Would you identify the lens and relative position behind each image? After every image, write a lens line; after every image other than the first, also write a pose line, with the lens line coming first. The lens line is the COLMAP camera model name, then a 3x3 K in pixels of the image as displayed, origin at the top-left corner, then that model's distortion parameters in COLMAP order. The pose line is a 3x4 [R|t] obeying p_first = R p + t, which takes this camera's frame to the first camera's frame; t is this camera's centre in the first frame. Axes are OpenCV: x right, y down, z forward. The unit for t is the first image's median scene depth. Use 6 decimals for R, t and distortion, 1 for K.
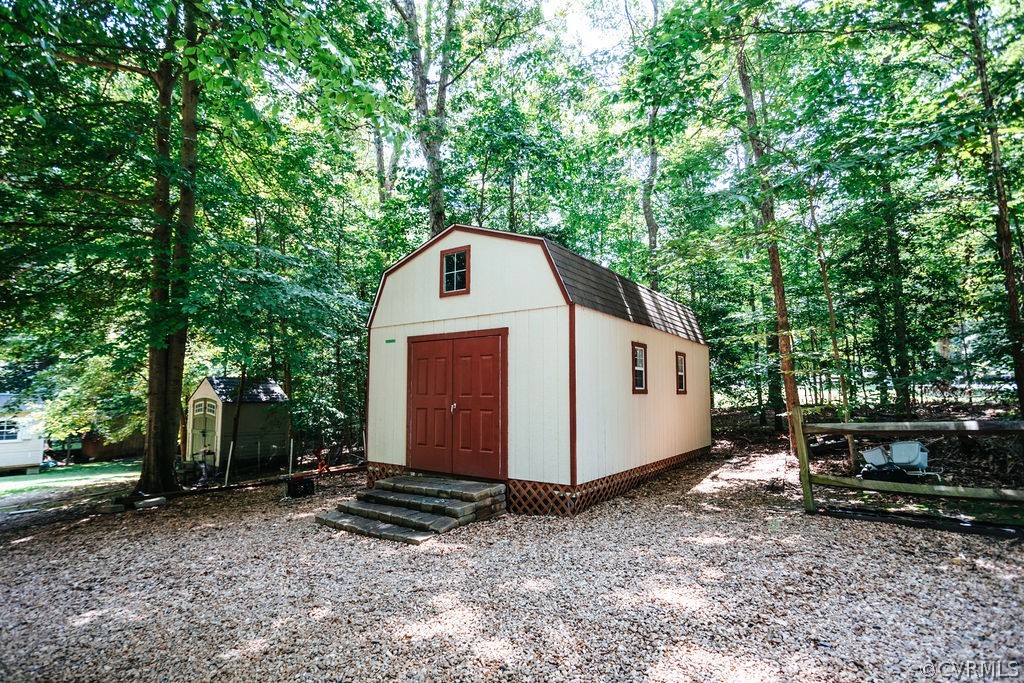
lens RADIAL K [[498.3, 0, 512.9], [0, 498.3, 347.0], [0, 0, 1]] dist [-0.055322, 0.031932]
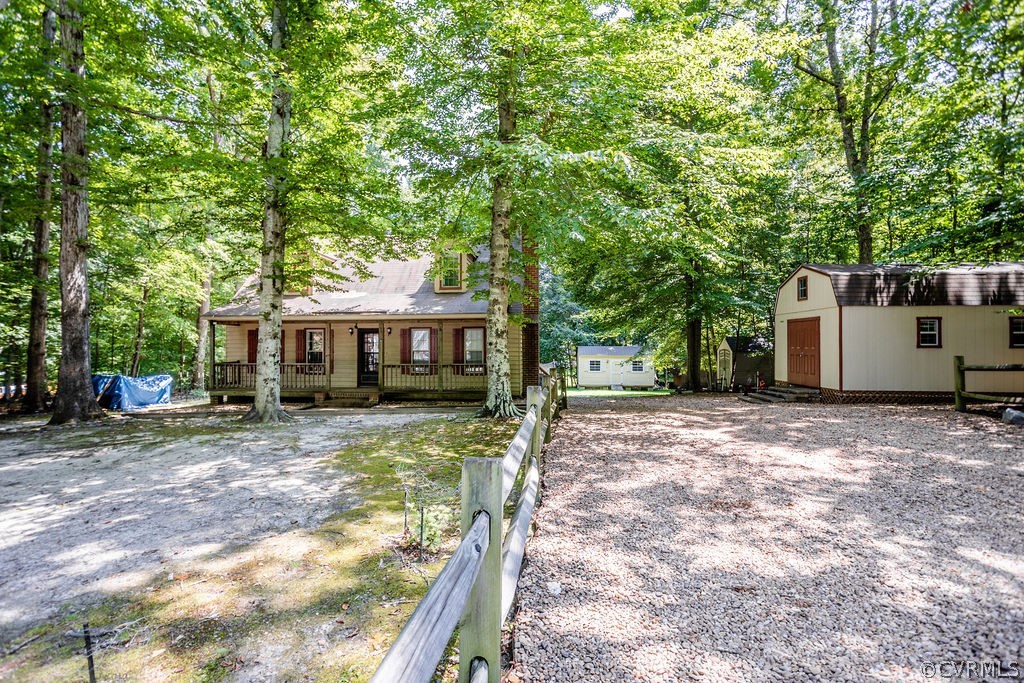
lens RADIAL K [[498.3, 0, 512.9], [0, 498.3, 347.0], [0, 0, 1]] dist [-0.055322, 0.031932]
pose [[0.509492, 0.002278, -0.860472, 0.991568], [0.084963, 0.994977, 0.052941, -0.116807], [0.856270, -0.100081, 0.506740, -1.041425]]
